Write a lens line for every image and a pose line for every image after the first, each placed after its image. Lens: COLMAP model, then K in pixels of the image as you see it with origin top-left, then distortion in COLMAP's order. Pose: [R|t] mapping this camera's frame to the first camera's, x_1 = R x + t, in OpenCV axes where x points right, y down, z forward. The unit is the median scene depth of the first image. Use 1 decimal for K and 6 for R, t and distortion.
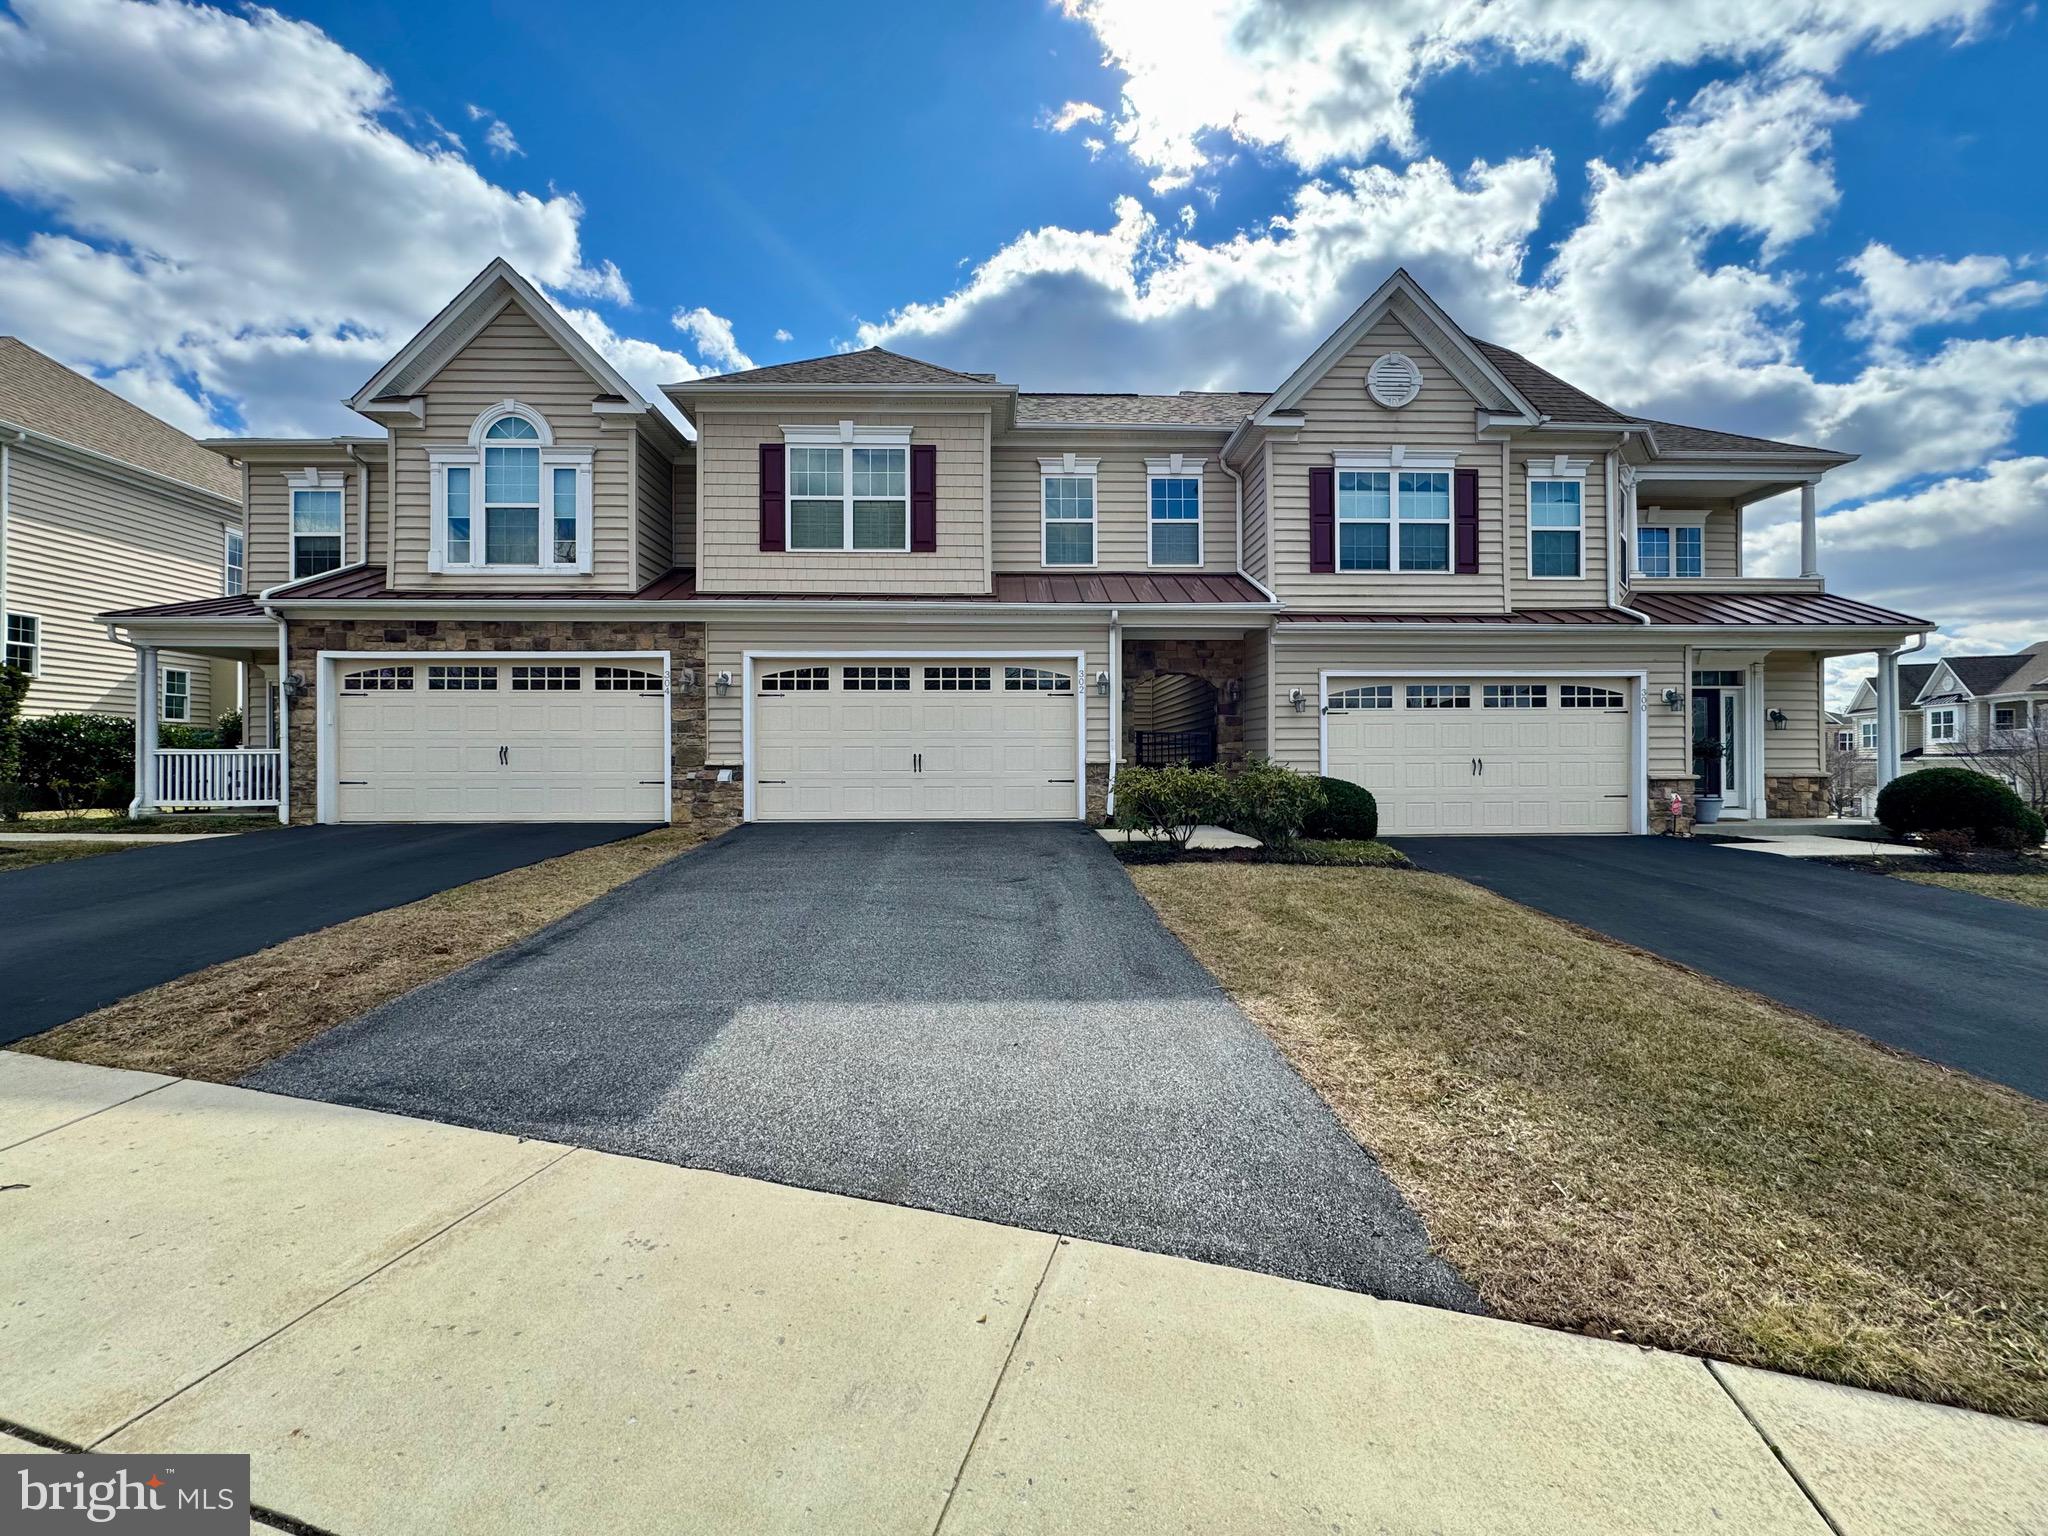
lens RADIAL K [[814.5, 0, 1035.7], [0, 814.5, 764.9], [0, 0, 1]] dist [-0.000934, 0.000100]
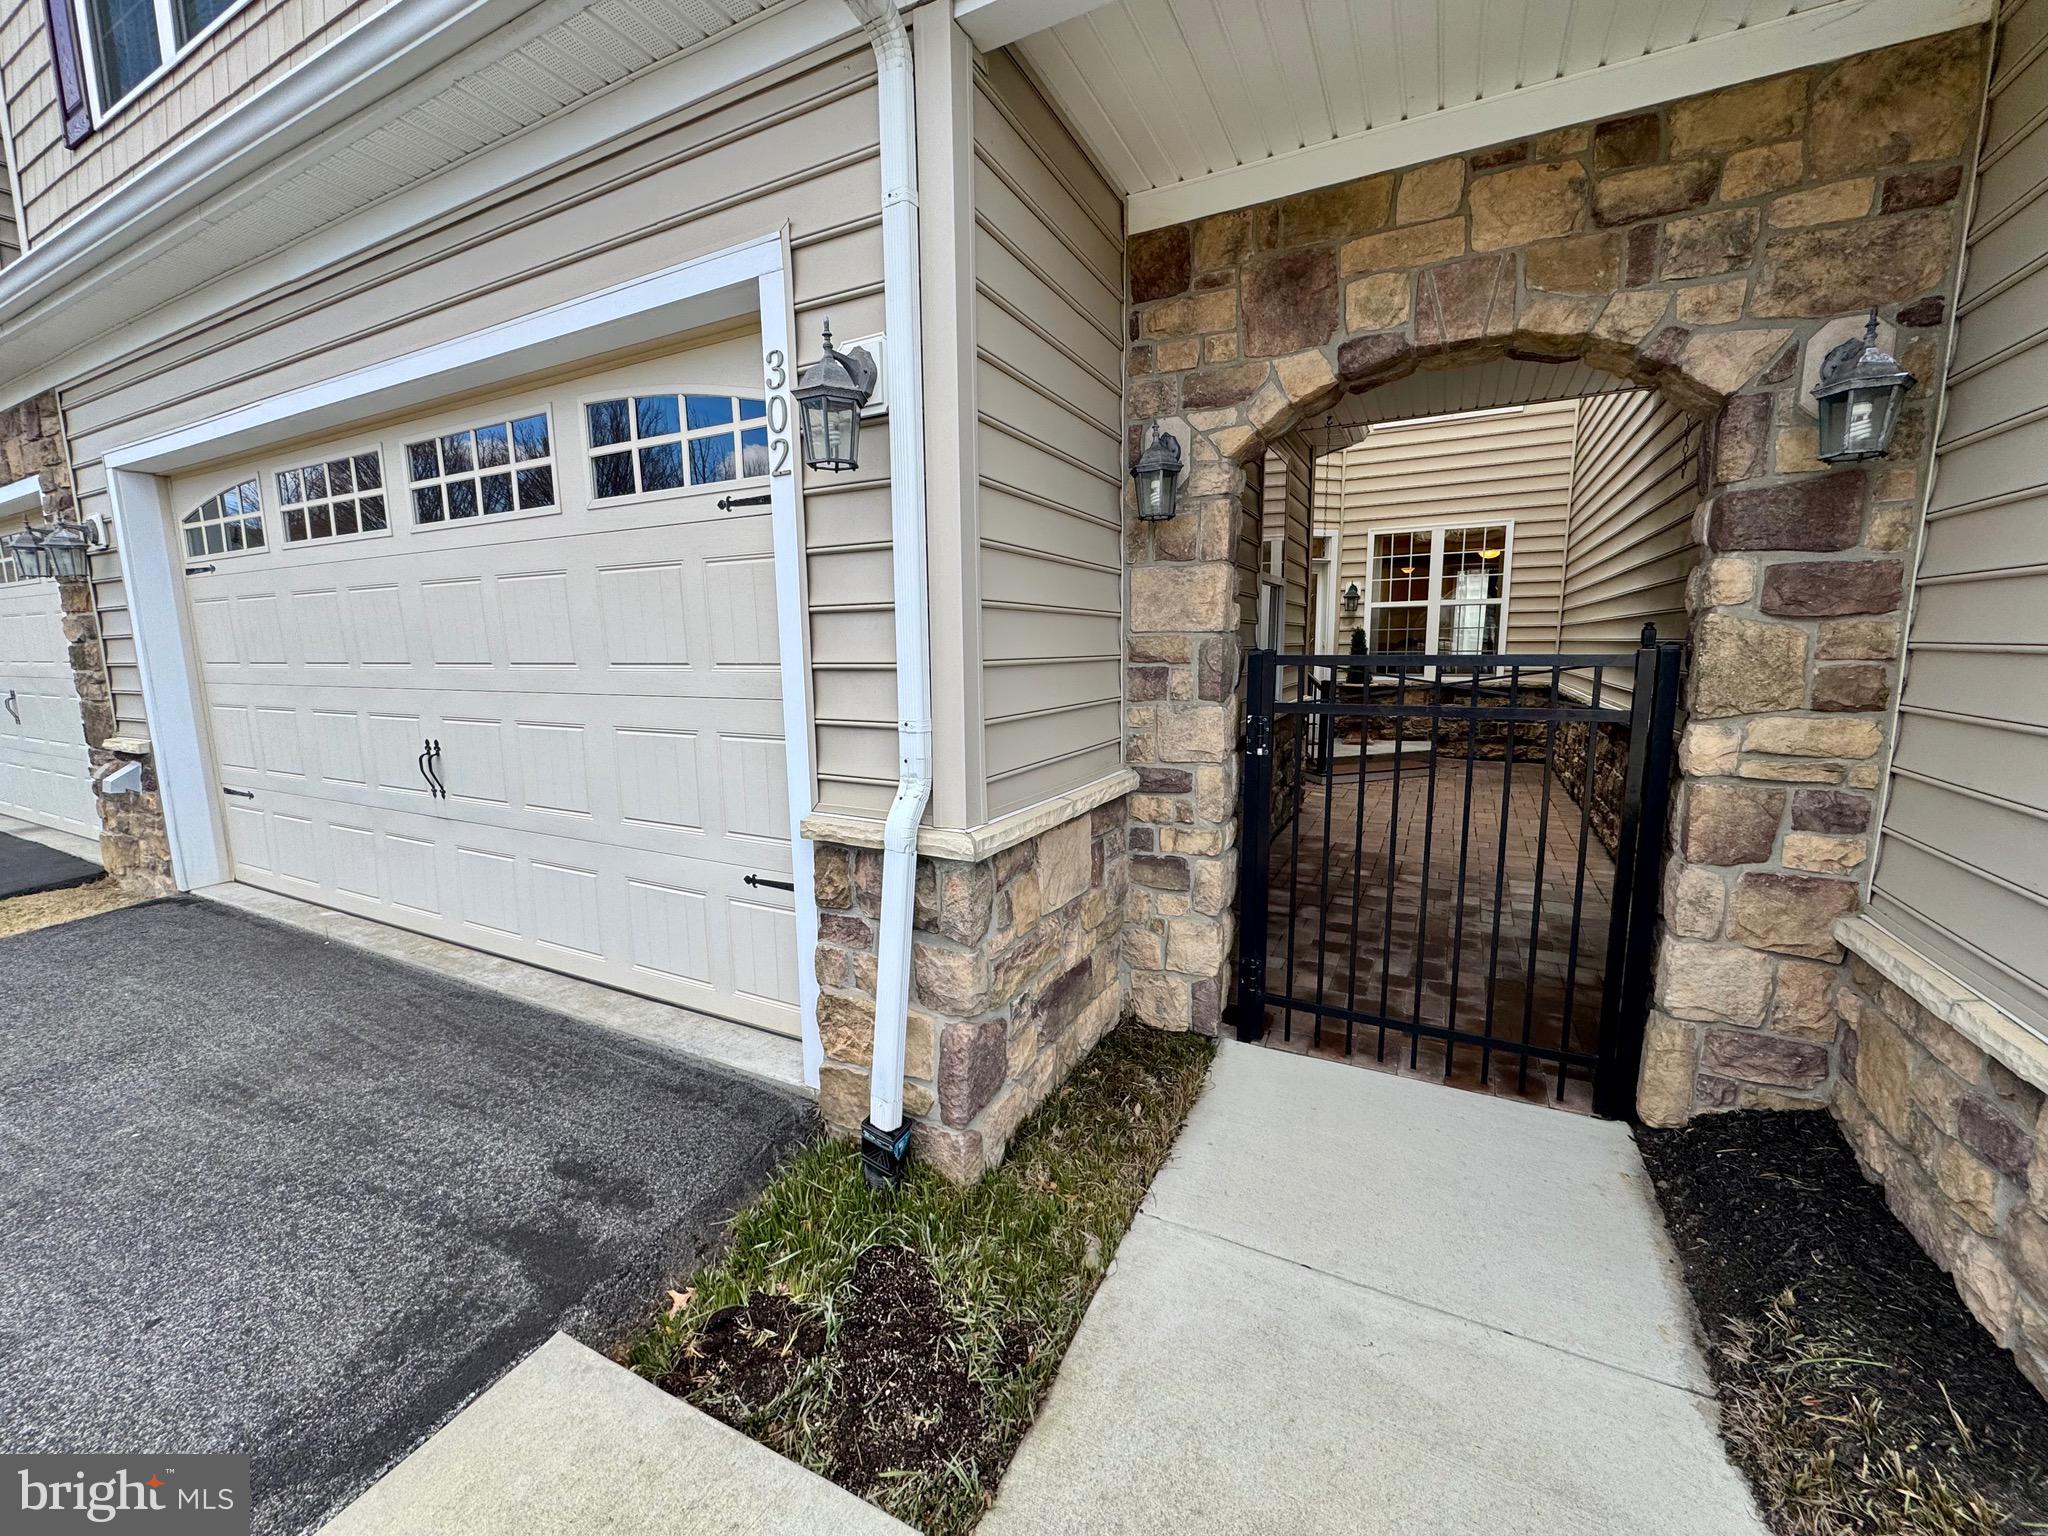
lens RADIAL K [[814.5, 0, 1036.8], [0, 814.5, 759.9], [0, 0, 1]] dist [-0.000934, 0.000100]
pose [[0.865383, 0.066999, -0.496612, 0.211332], [0.009376, 0.988683, 0.149723, -0.051120], [0.501024, -0.134224, 0.854962, 0.866609]]
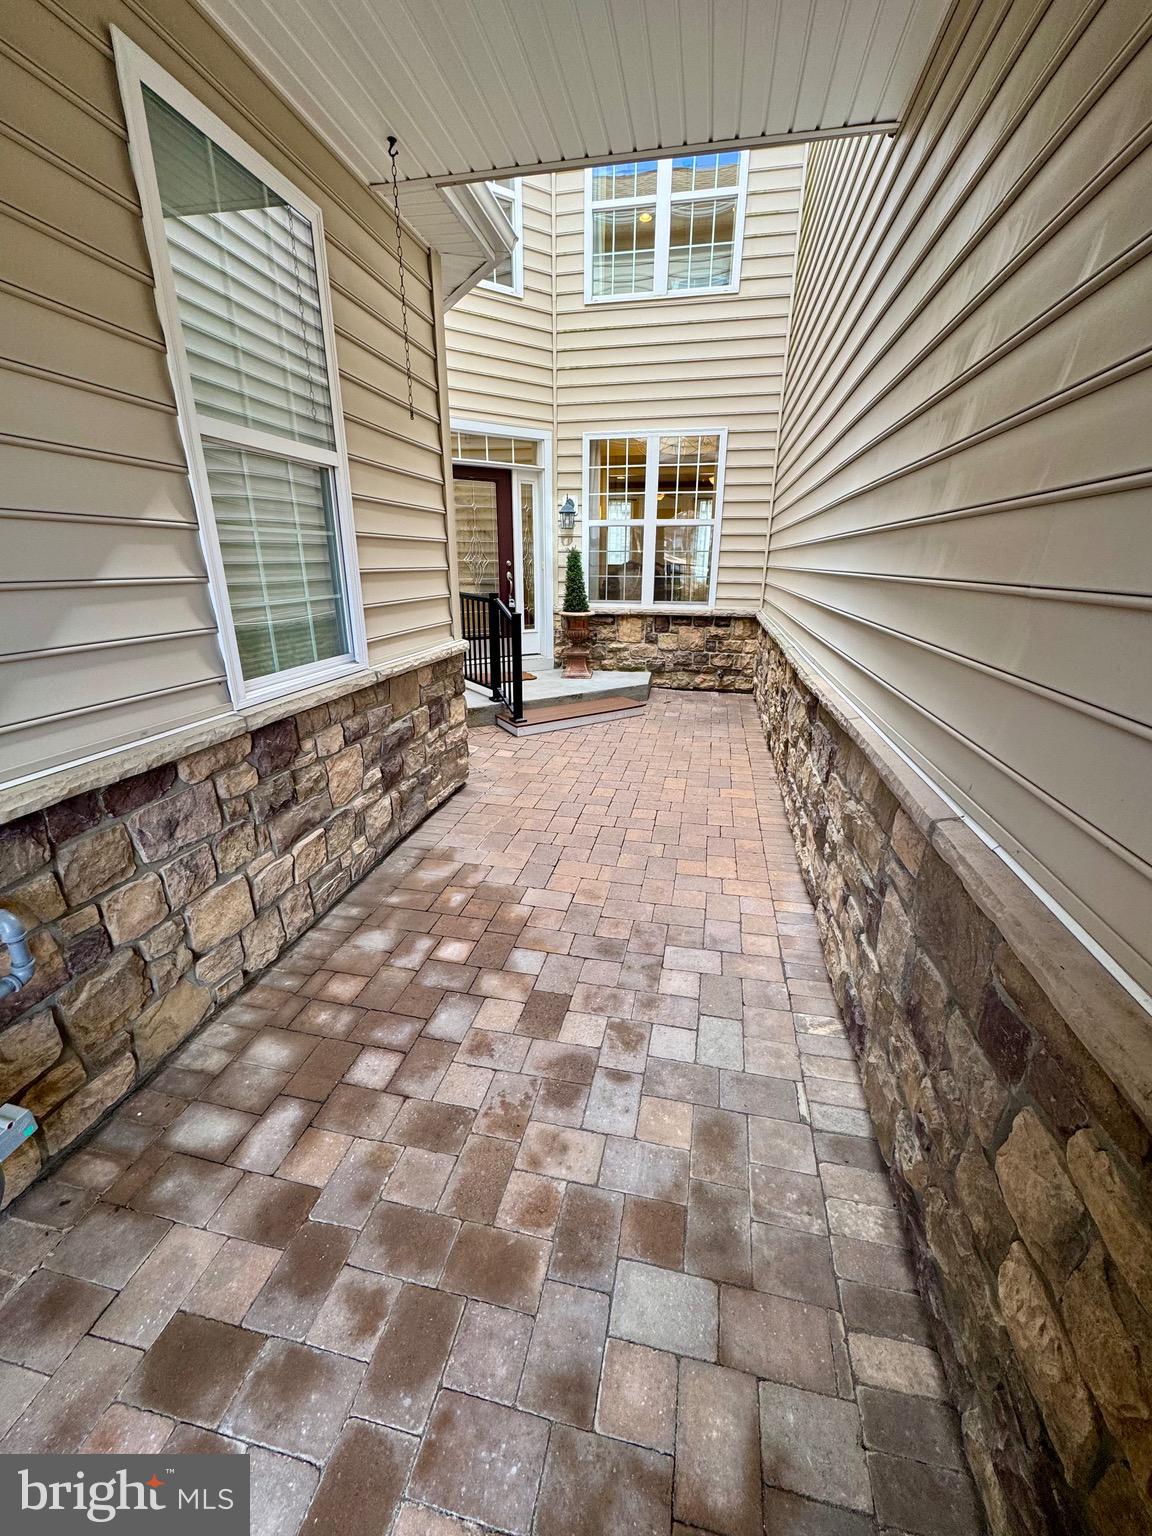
lens RADIAL K [[610.9, 0, 588.1], [0, 610.9, 772.5], [0, 0, 1]] dist [-0.000934, 0.000100]
pose [[0.971937, 0.089508, -0.217545, 0.216272], [-0.014520, 0.945845, 0.324294, -0.049105], [0.234791, -0.312034, 0.920602, 0.953250]]
